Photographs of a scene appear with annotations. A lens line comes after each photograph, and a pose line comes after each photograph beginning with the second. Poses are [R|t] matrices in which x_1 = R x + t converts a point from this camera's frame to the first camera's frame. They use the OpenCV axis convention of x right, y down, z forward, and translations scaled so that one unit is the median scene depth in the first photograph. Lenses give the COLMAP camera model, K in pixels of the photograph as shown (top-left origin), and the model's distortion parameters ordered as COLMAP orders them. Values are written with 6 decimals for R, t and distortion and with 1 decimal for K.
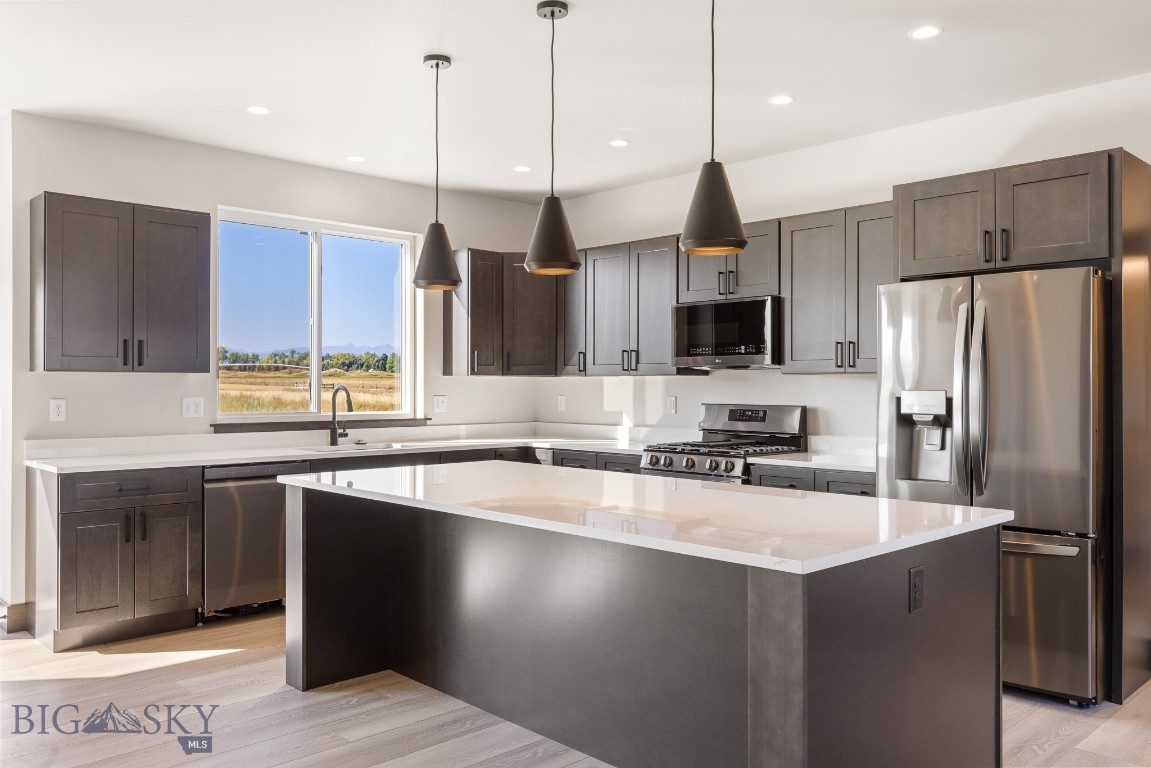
lens RADIAL K [[898.3, 0, 575.3], [0, 898.3, 384.3], [0, 0, 1]] dist [0.007830, -0.007552]
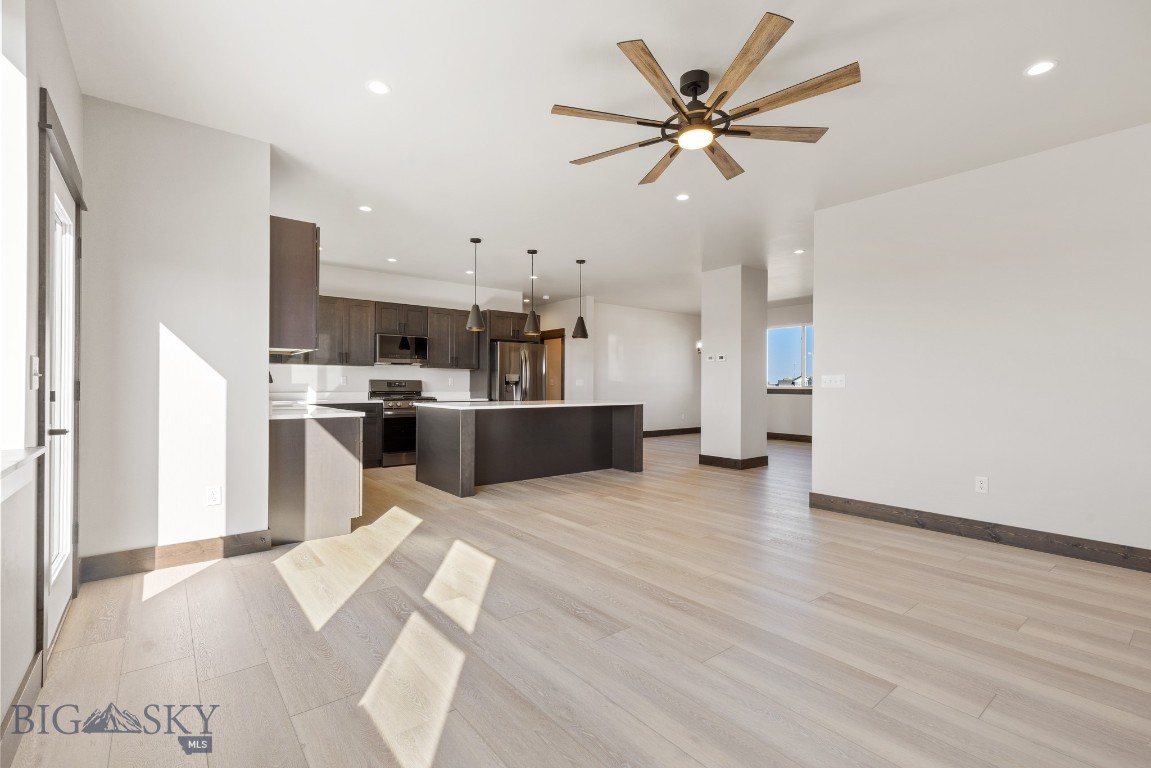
lens RADIAL K [[518.9, 0, 577.4], [0, 518.9, 383.0], [0, 0, 1]] dist [0.008551, 0.000218]
pose [[0.084382, 0.001753, 0.996432, -1.253255], [-0.006176, 0.999980, -0.001237, 0.032904], [-0.996414, -0.006049, 0.084392, 0.467106]]
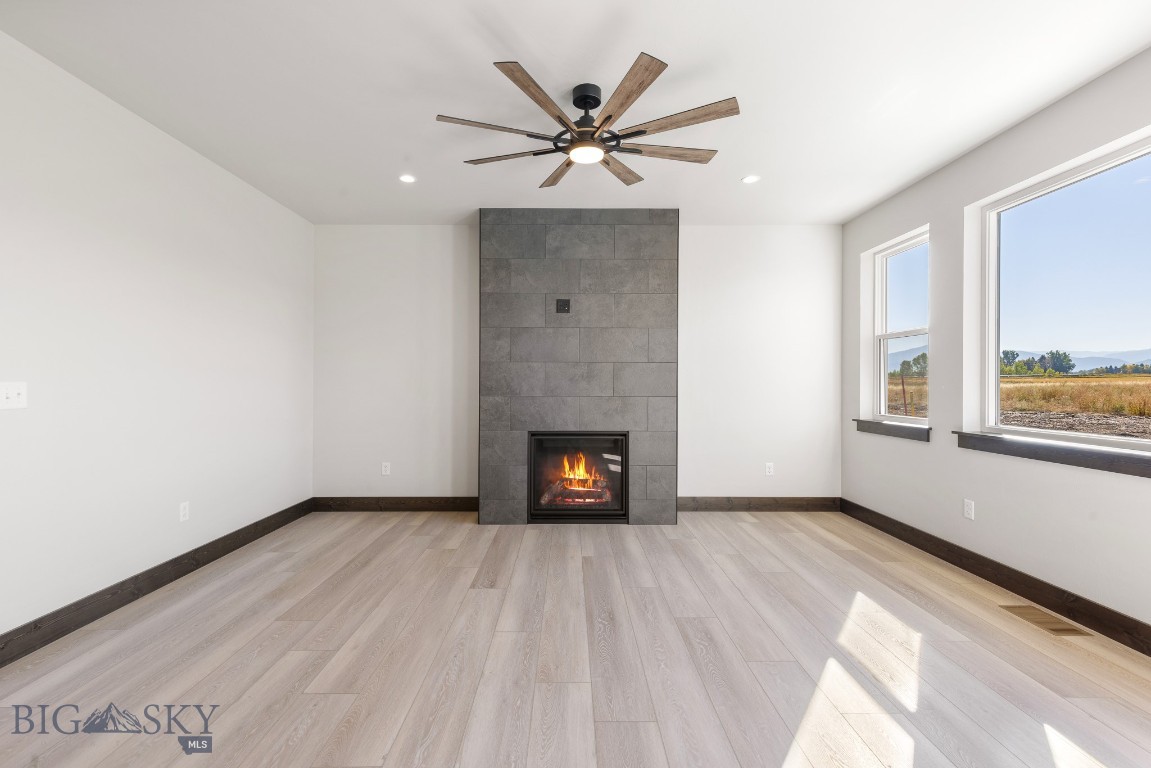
lens RADIAL K [[518.9, 0, 568.4], [0, 518.9, 383.9], [0, 0, 1]] dist [0.008551, 0.000218]
pose [[-0.690194, -0.003011, -0.723618, -0.294352], [-0.001165, 0.999995, -0.003050, 0.016721], [0.723623, -0.001262, -0.690194, 0.752638]]
